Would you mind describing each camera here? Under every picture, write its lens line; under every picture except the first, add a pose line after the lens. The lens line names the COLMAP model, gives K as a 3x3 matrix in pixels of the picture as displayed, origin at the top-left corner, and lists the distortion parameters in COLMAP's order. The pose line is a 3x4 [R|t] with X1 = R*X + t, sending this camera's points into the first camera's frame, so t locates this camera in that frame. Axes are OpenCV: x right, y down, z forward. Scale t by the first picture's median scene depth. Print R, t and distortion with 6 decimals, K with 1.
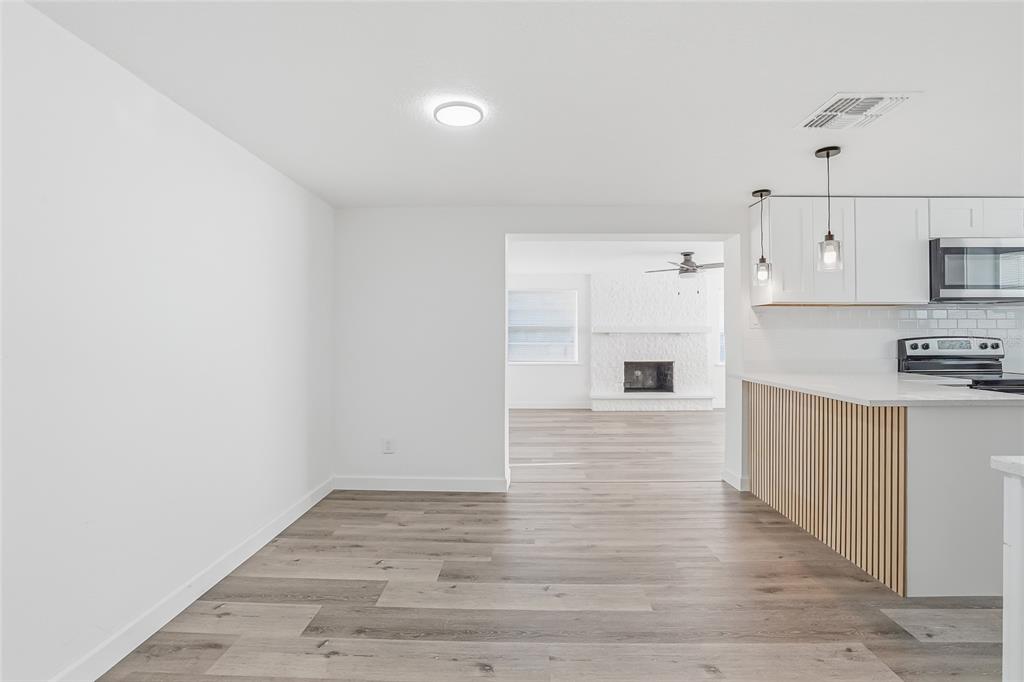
lens RADIAL K [[477.4, 0, 514.4], [0, 477.4, 344.9], [0, 0, 1]] dist [-0.066717, 0.029413]
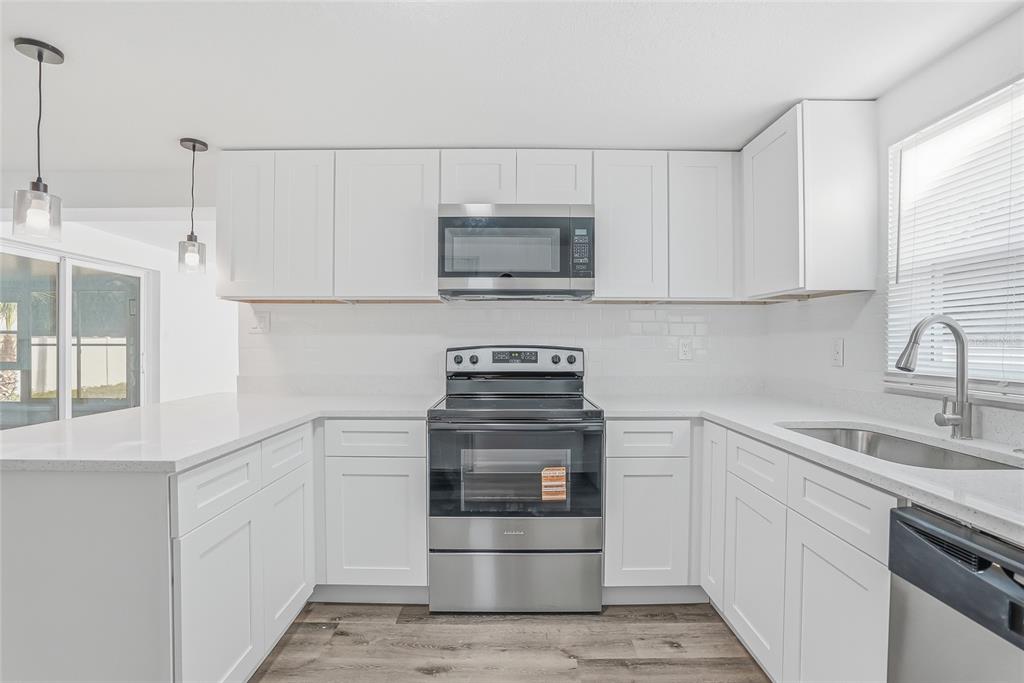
lens RADIAL K [[477.4, 0, 514.4], [0, 477.4, 345.4], [0, 0, 1]] dist [-0.066717, 0.029413]
pose [[0.999509, 0.008119, 0.030264, 1.136139], [-0.007605, 0.999826, -0.017044, -0.007539], [-0.030397, 0.016805, 0.999397, 0.306986]]
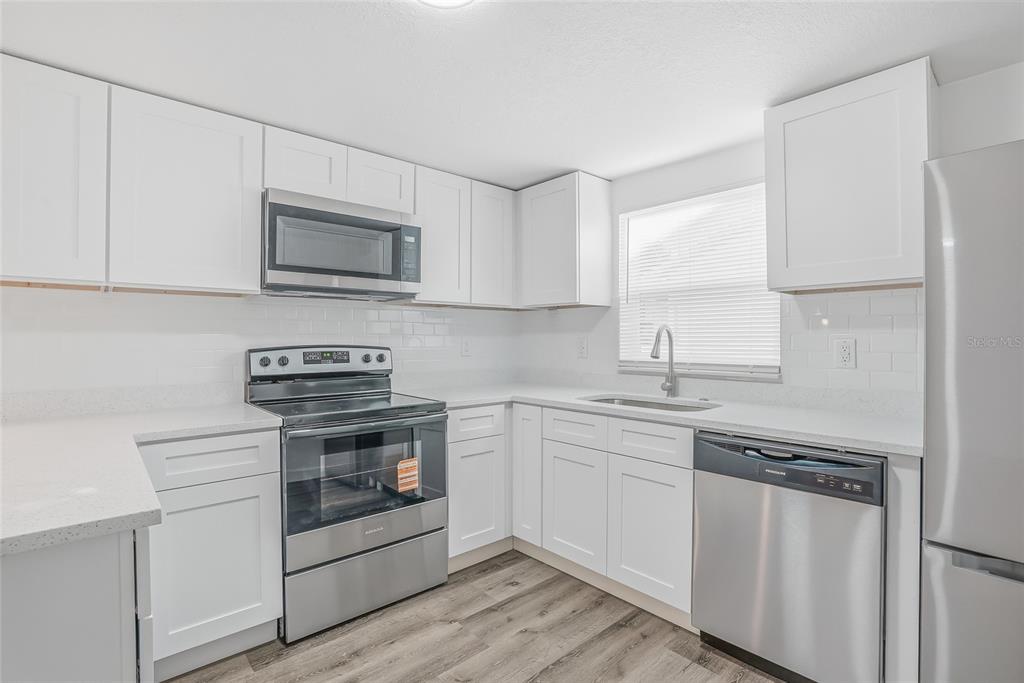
lens RADIAL K [[480.3, 0, 513.8], [0, 480.3, 338.5], [0, 0, 1]] dist [-0.066785, 0.030688]
pose [[0.725716, 0.006917, 0.687960, 0.812195], [0.012411, 0.999655, -0.023144, -0.010922], [-0.687882, 0.025334, 0.725380, 0.346589]]
